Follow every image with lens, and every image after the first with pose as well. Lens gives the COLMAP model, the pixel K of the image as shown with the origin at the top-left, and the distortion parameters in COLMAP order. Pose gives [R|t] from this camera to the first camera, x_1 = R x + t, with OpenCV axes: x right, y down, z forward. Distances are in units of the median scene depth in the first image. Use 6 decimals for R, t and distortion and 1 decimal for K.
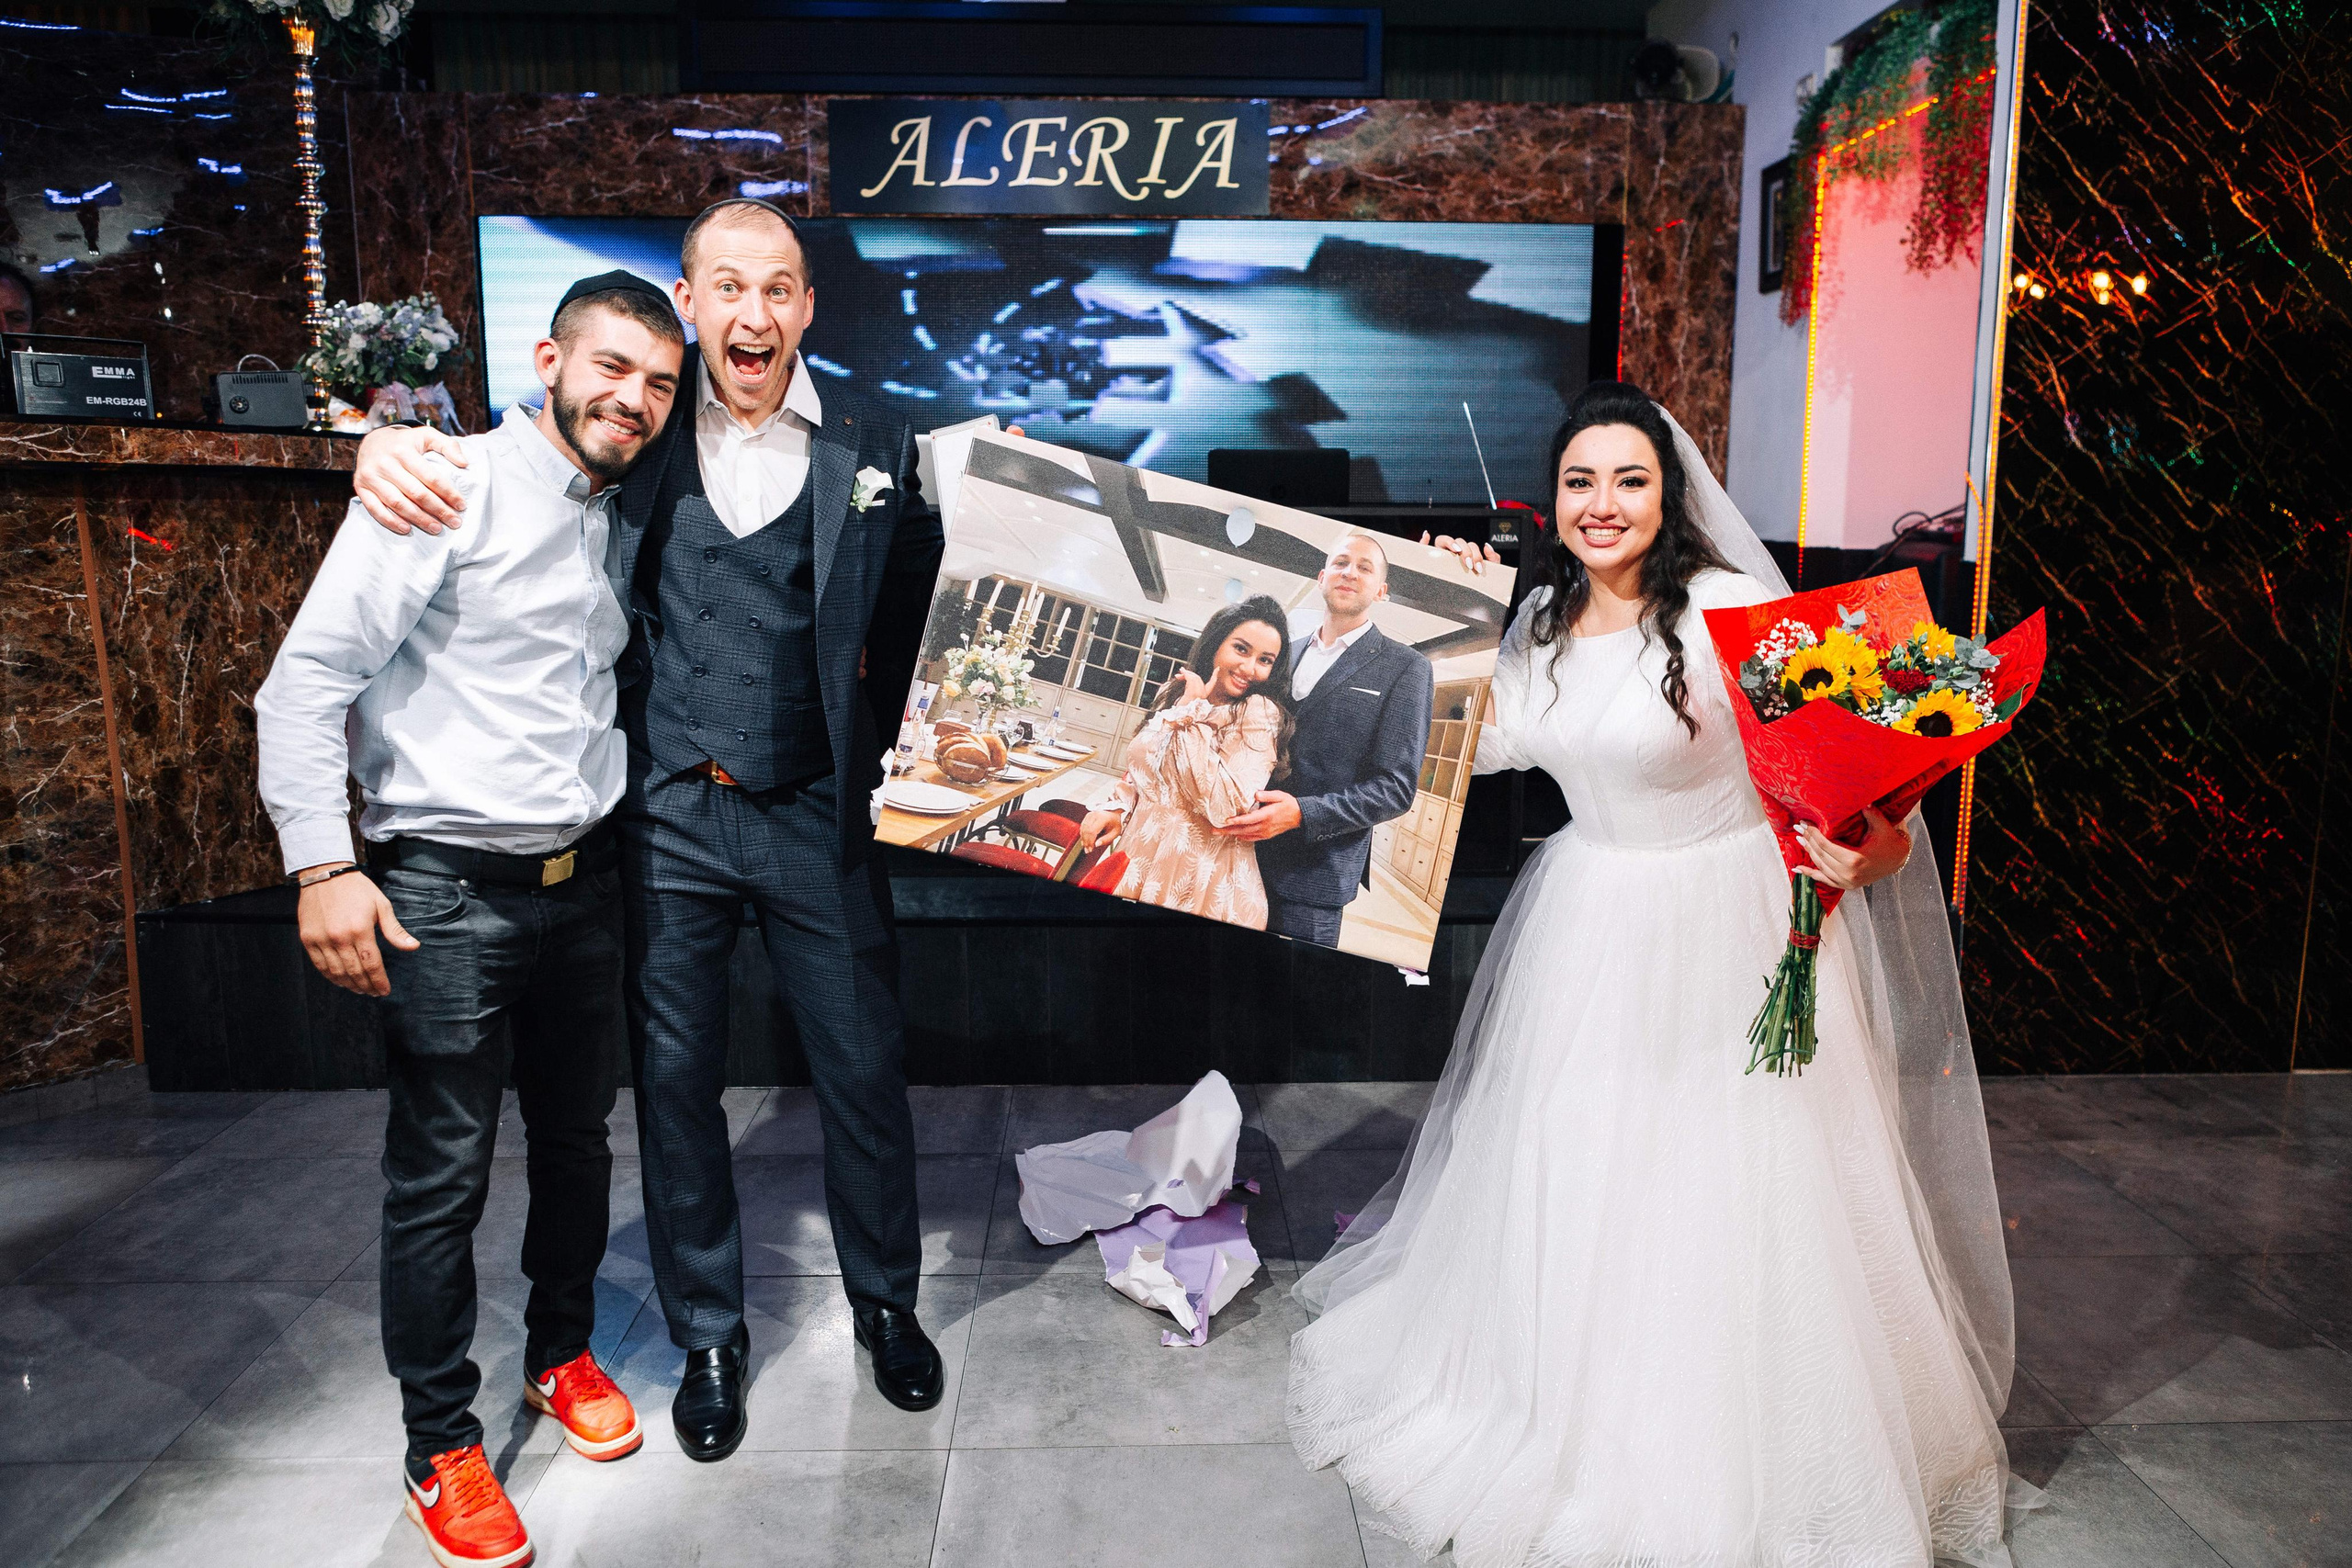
lens RADIAL K [[1683.6, 0, 1192.7], [0, 1683.6, 789.1], [0, 0, 1]] dist [-0.021807, 0.015836]
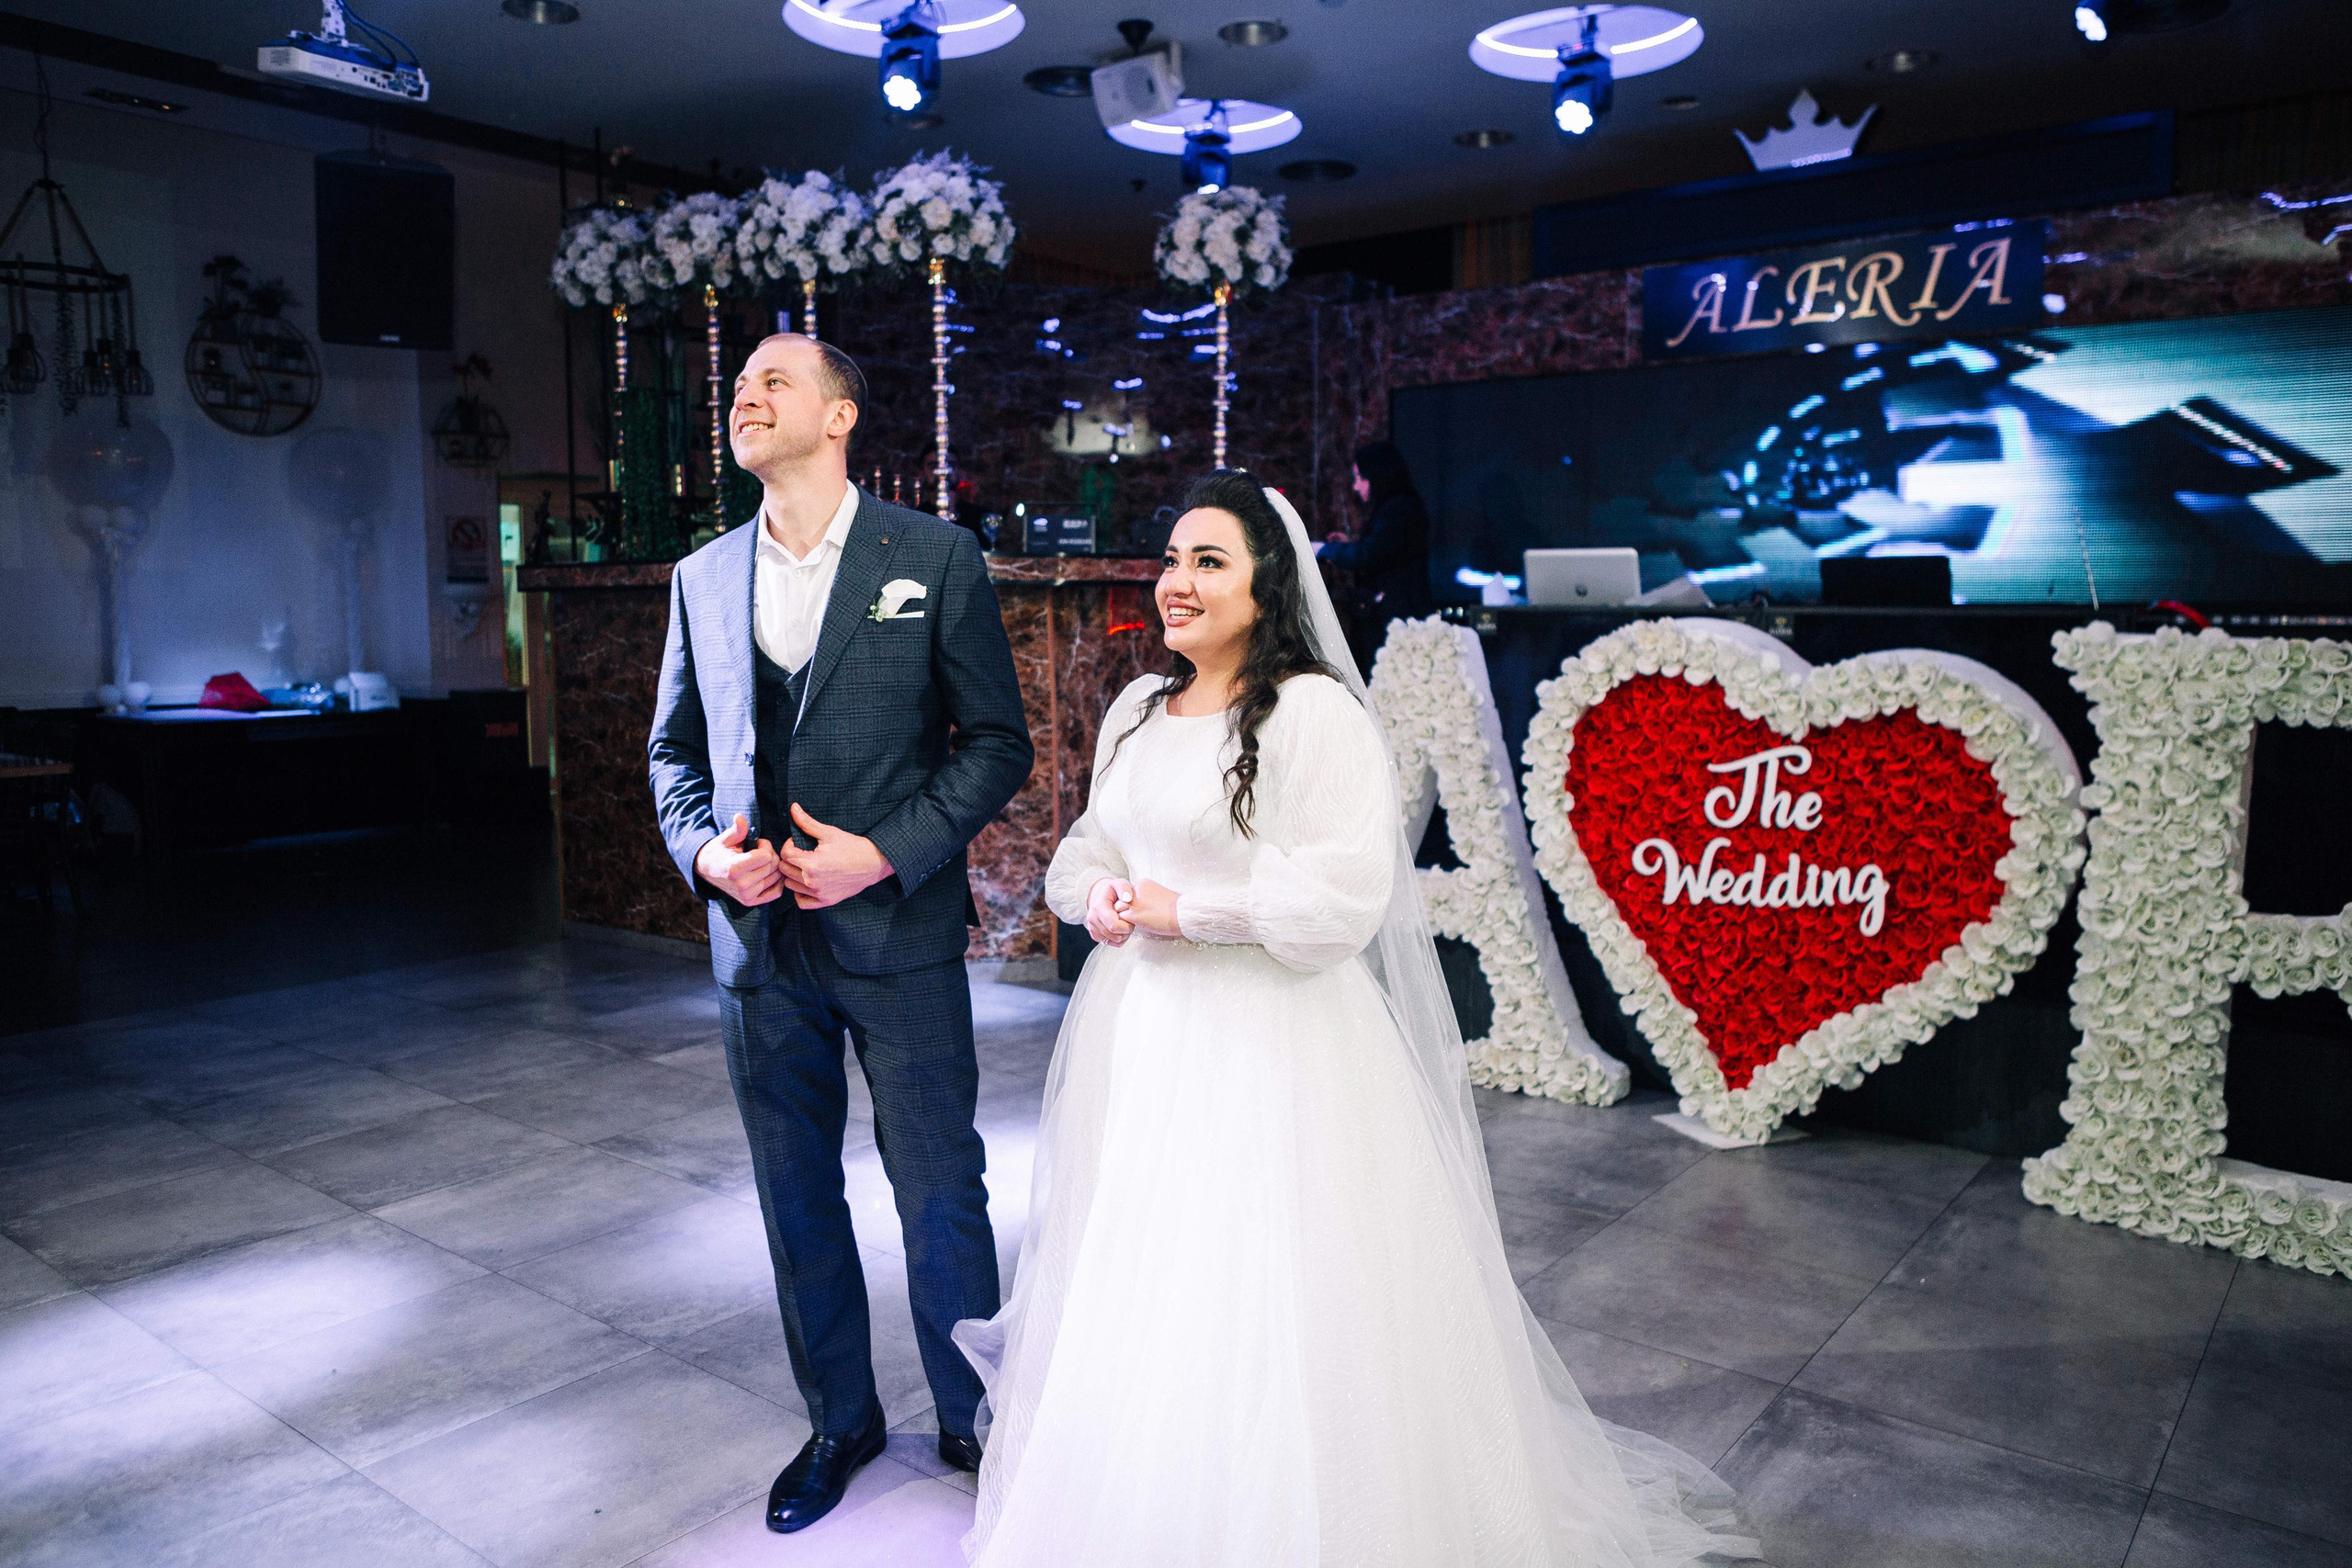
lens RADIAL K [[1664.3, 0, 1176.0], [0, 1664.3, 784.0], [0, 0, 1]] dist [-0.034379, 0.024333]
pose [[0.759817, 0.066640, -0.646713, 0.432874], [-0.104070, 0.994373, -0.019807, 0.018703], [0.641754, 0.082353, 0.762476, -0.121589]]
